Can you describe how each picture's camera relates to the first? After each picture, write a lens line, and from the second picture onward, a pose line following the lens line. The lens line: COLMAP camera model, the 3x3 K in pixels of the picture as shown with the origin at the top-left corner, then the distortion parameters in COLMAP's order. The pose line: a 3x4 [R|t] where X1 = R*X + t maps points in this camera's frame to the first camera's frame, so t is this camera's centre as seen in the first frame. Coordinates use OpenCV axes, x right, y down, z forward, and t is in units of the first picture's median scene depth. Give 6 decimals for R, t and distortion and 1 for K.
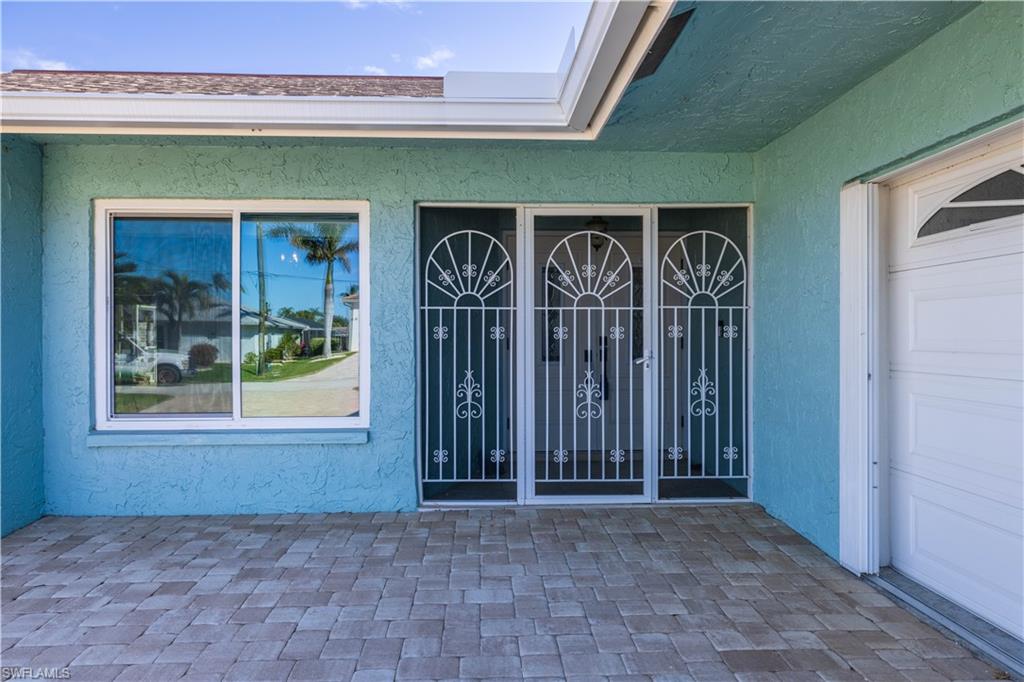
lens RADIAL K [[648.0, 0, 512.0], [0, 648.0, 341.0], [0, 0, 1]] dist [0.000813, 0.000482]
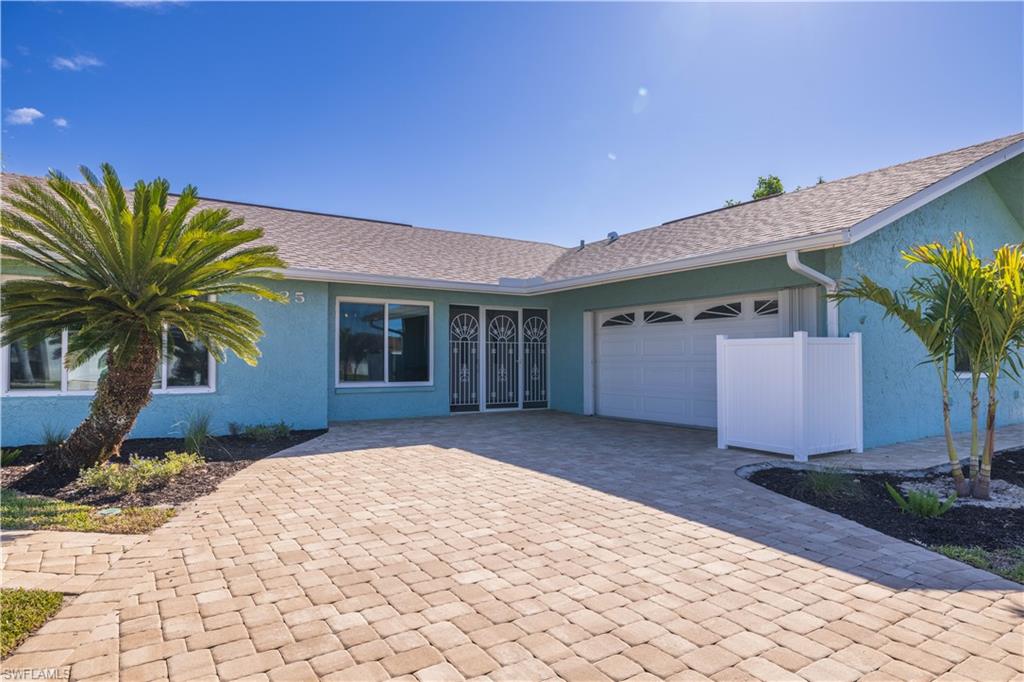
lens RADIAL K [[582.0, 0, 512.0], [0, 582.0, 341.0], [0, 0, 1]] dist [-0.000108, -0.000009]
pose [[0.864174, 0.019567, 0.502812, -1.137686], [0.001043, 0.999172, -0.040676, 0.047111], [-0.503192, 0.035676, 0.863438, -1.241030]]
